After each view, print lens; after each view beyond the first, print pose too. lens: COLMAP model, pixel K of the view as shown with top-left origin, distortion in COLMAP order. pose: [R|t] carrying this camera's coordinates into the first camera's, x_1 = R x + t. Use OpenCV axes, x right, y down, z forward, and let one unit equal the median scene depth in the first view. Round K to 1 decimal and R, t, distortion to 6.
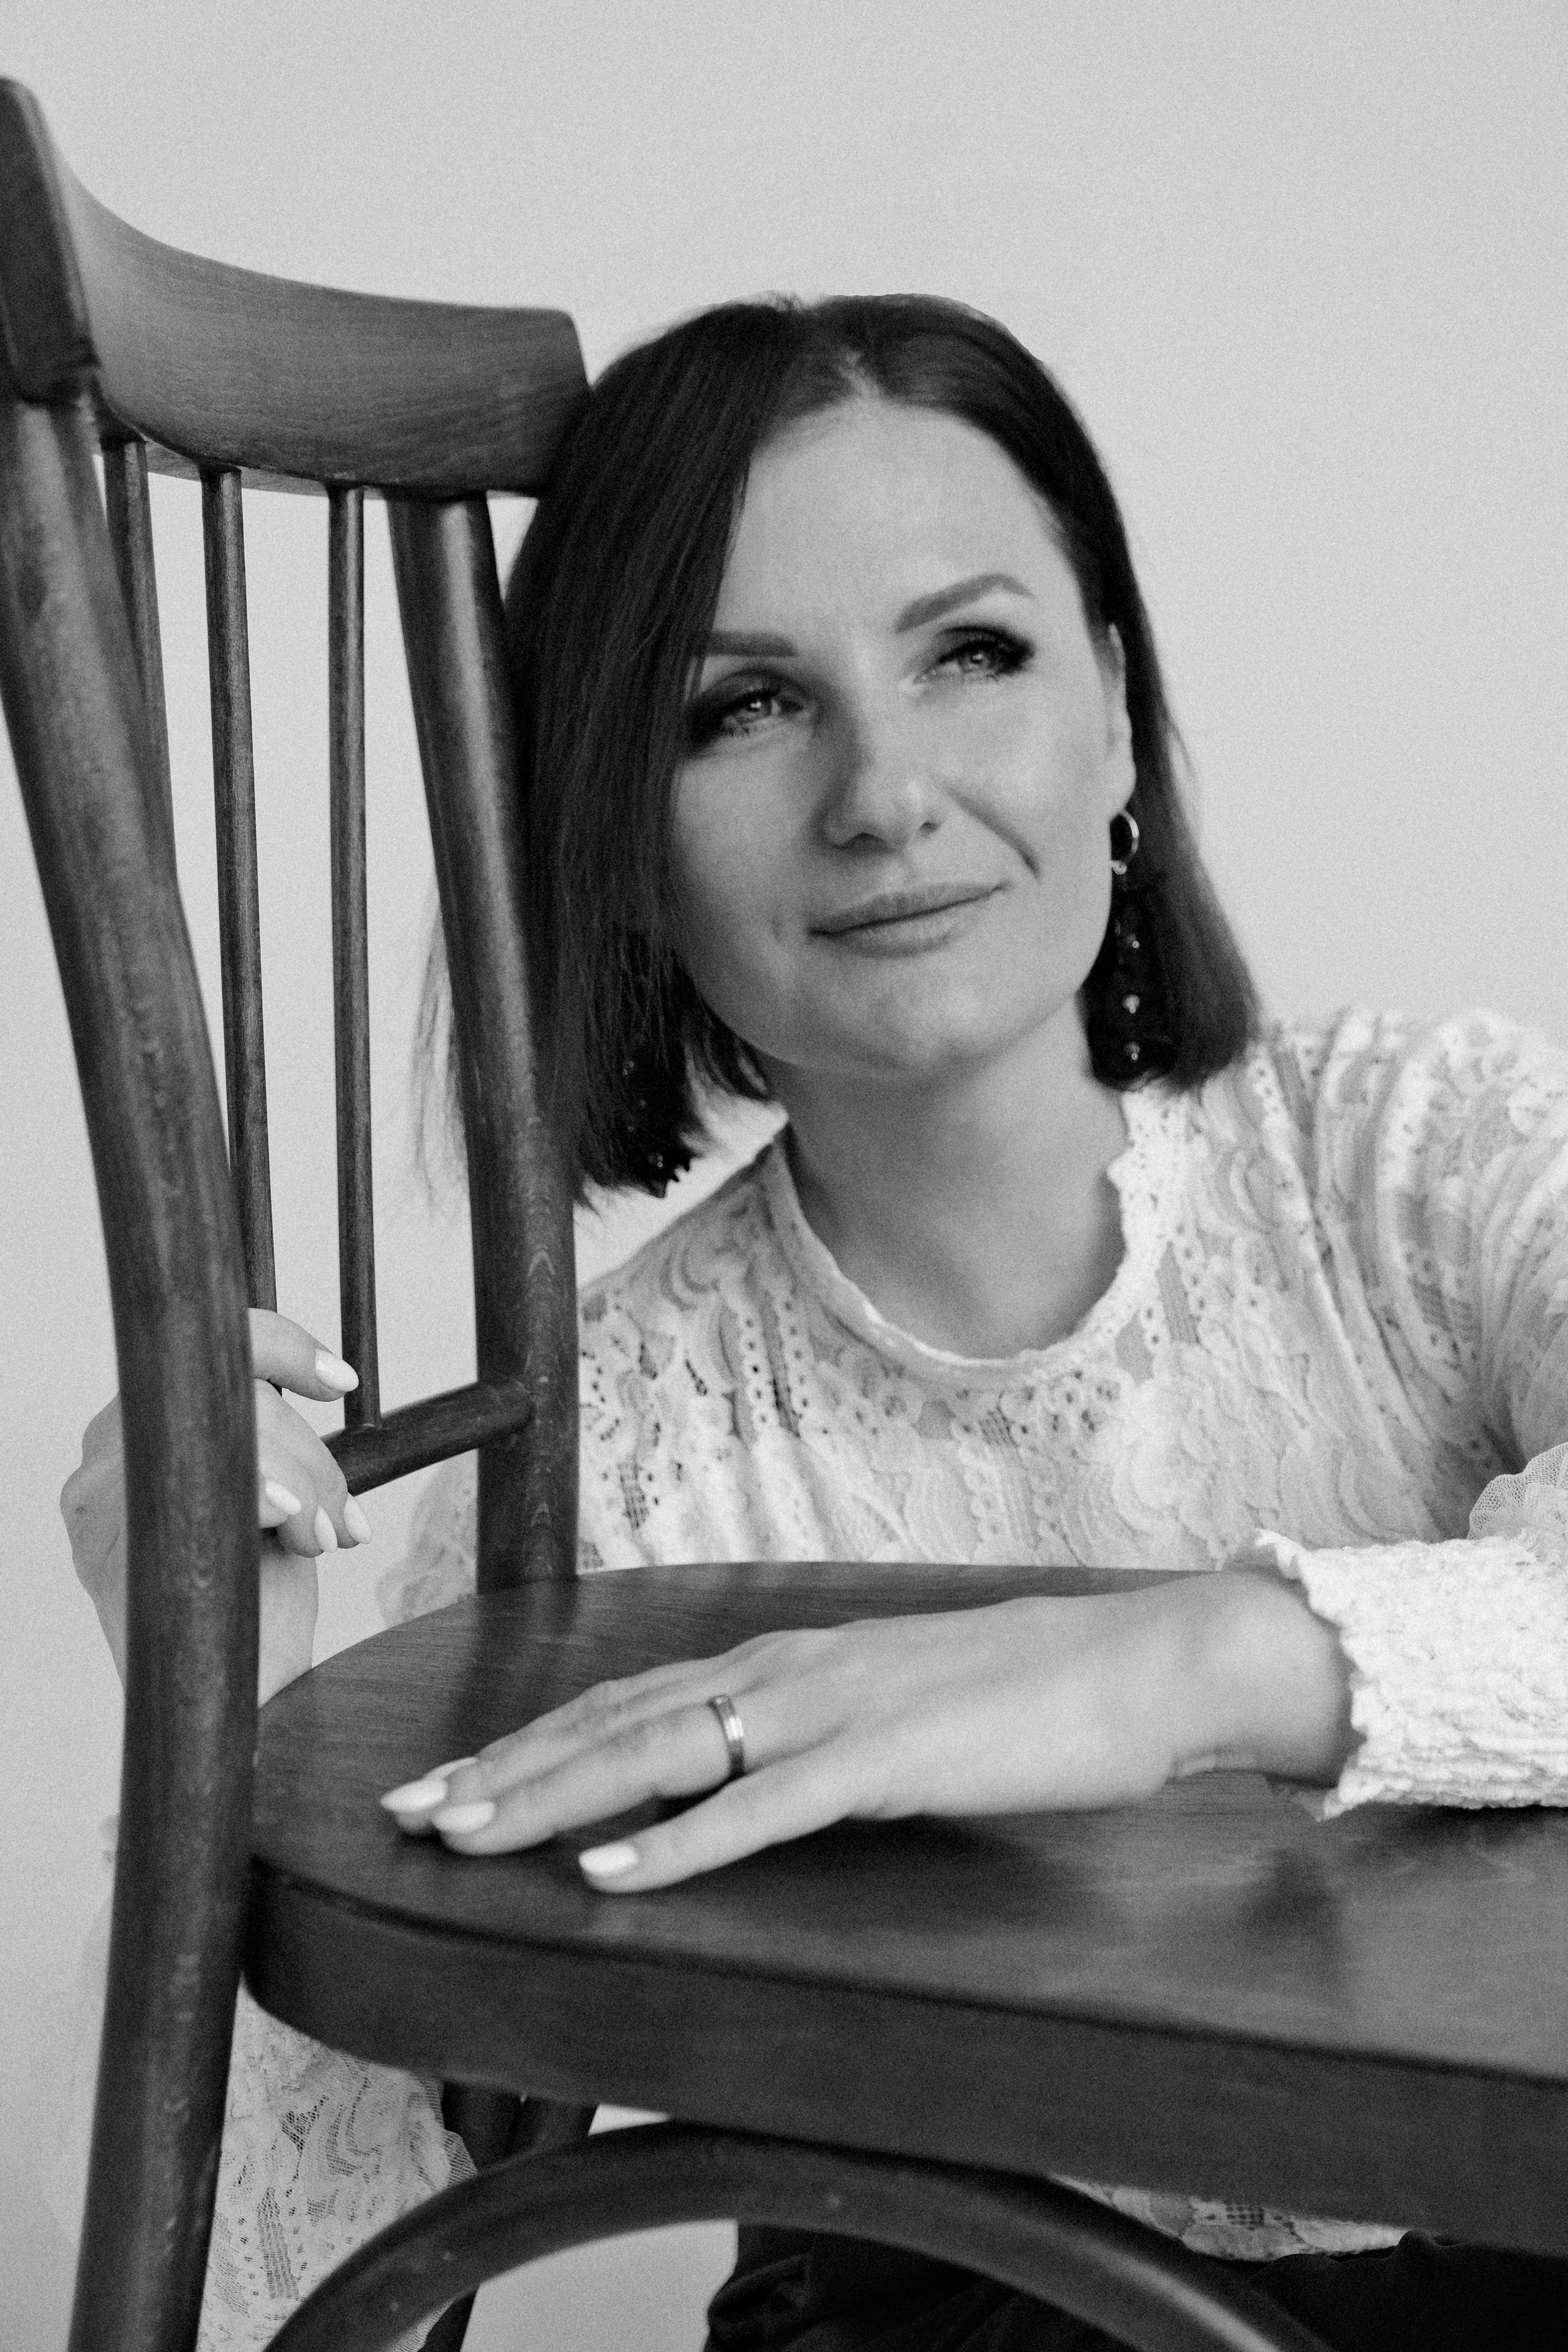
lens RADIAL K [[3389.9, 0, 782.7], [0, 3389.9, 1170.4], [0, 0, 1]] dist [-0.003274, 0.000000]
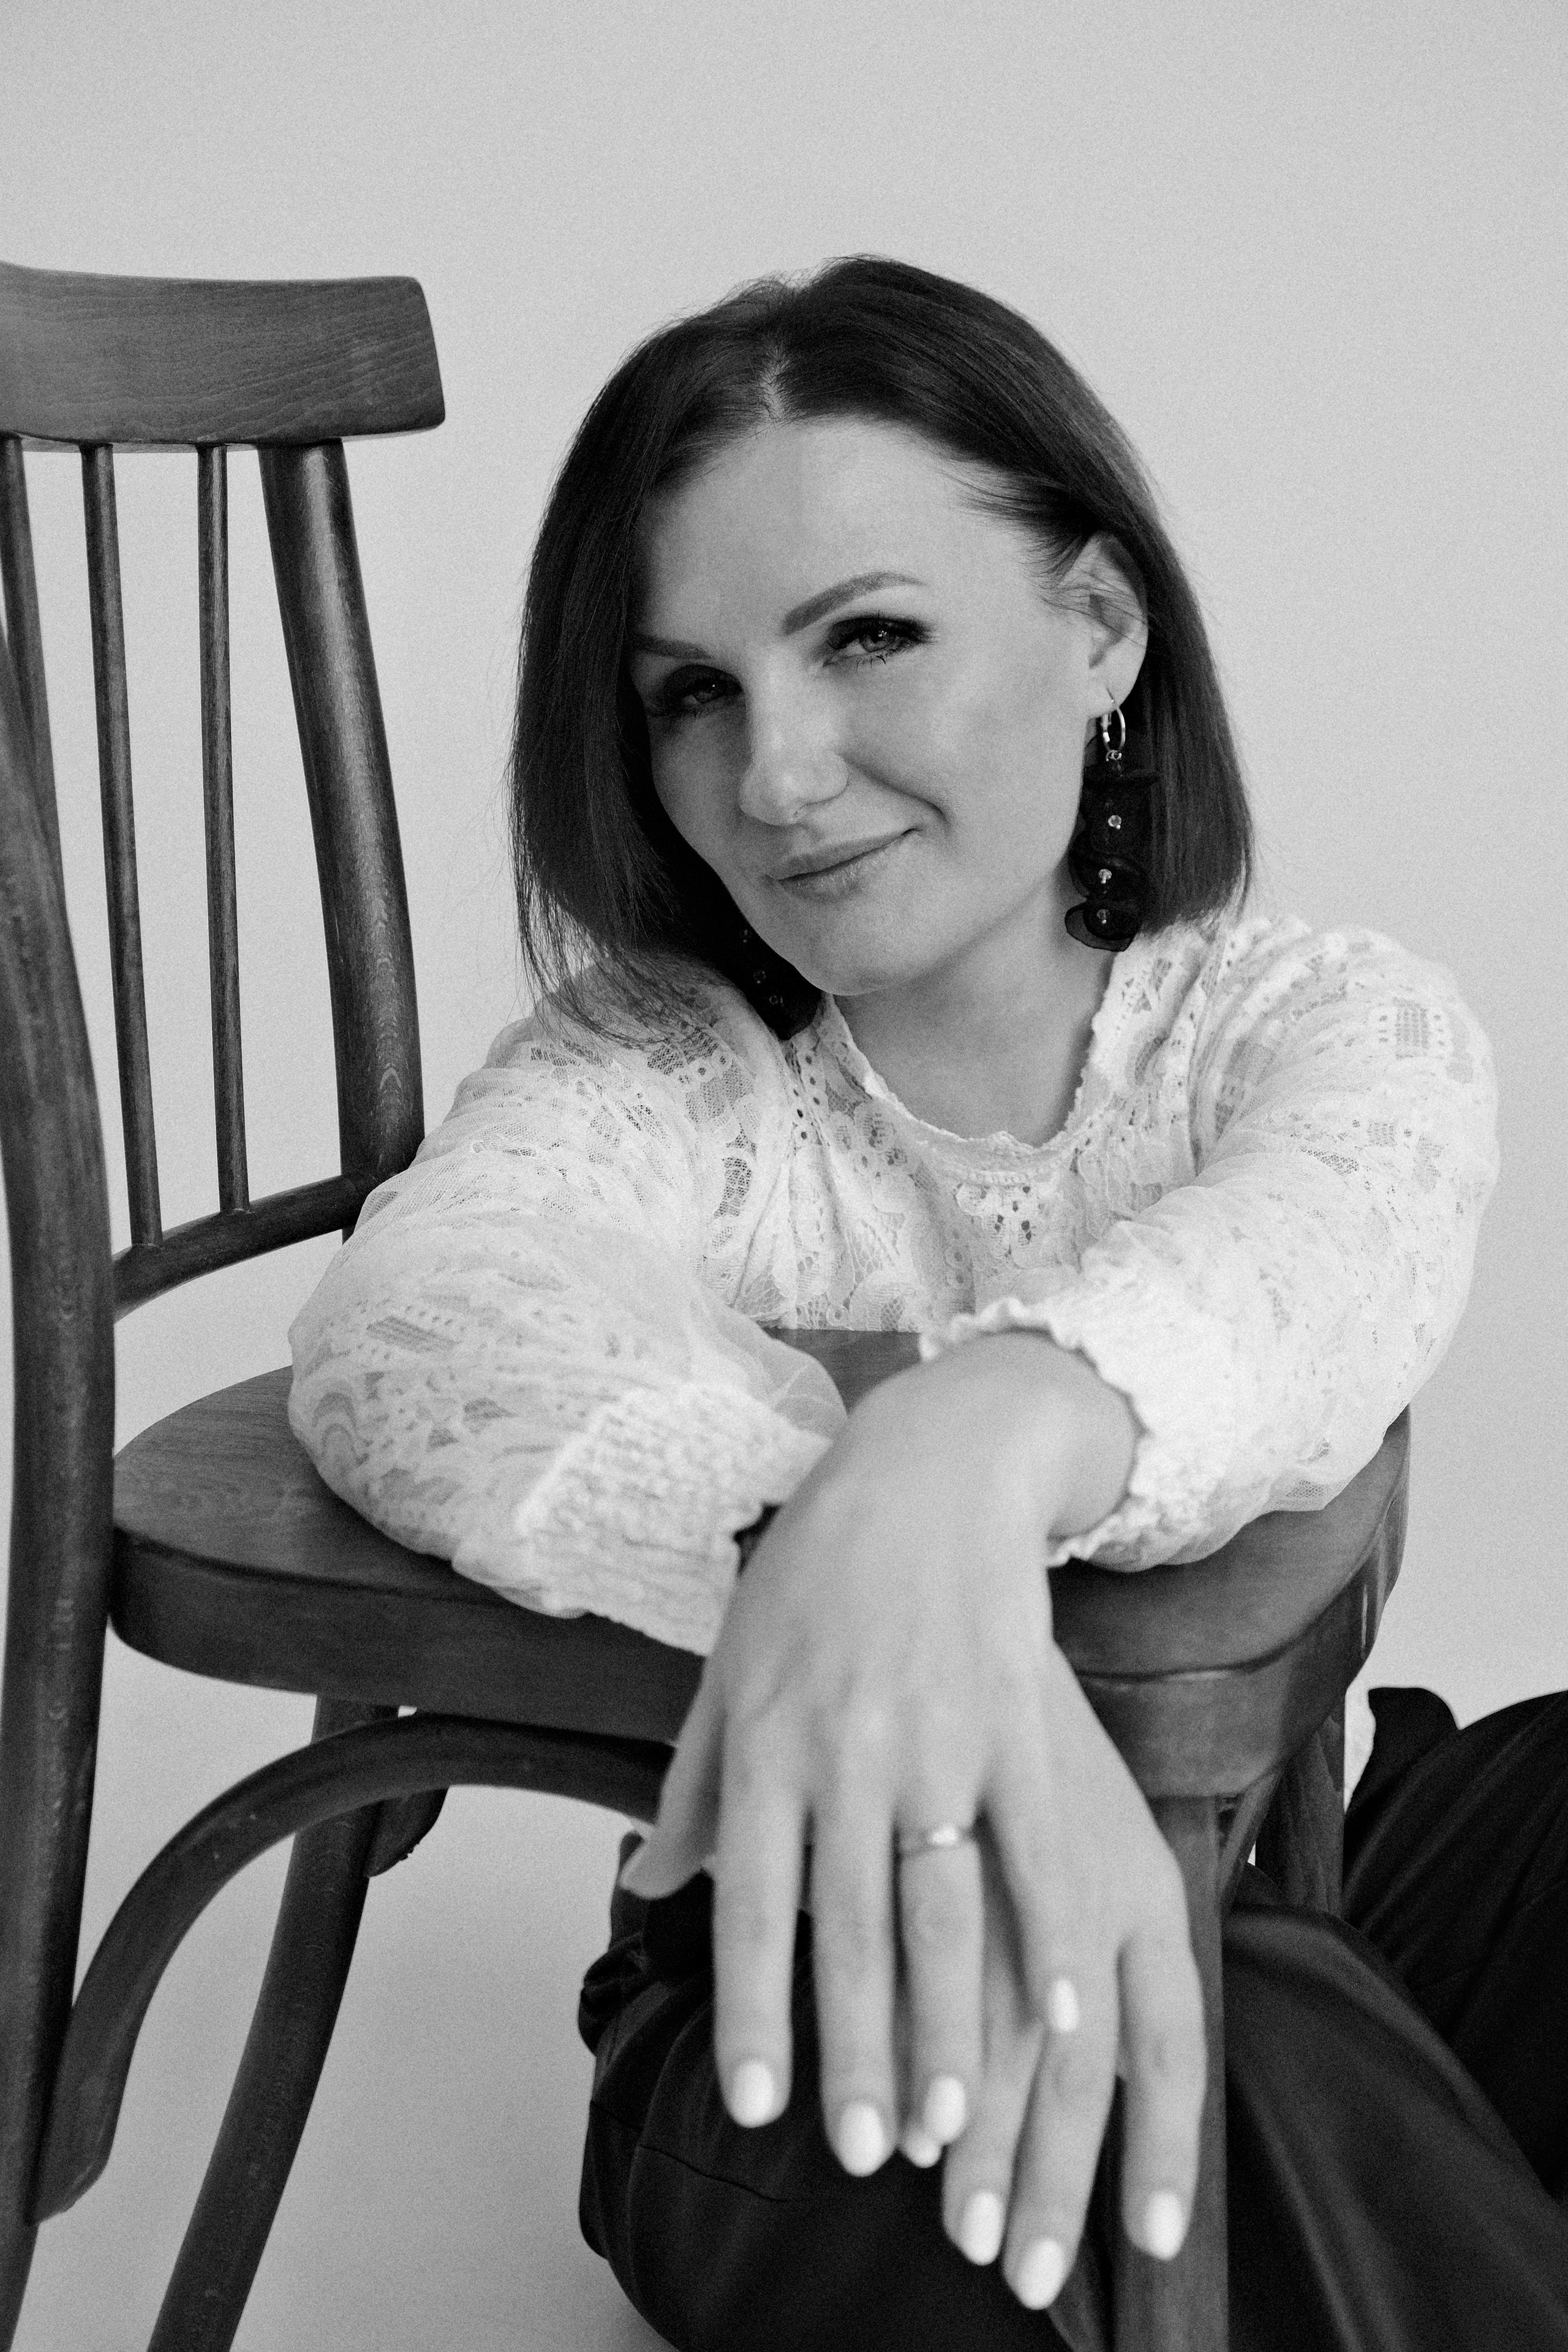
lens RADIAL K [[3581.8, 0, 785.8], [0, 3581.8, 1181.3], [0, 0, 1]] dist [-0.020679, 0.000000]
pose [[0.999444, -0.002165, -0.033261, 0.146919], [0.003910, 0.998614, 0.052491, -0.003364], [0.033101, -0.052592, 0.998067, -0.361401]]
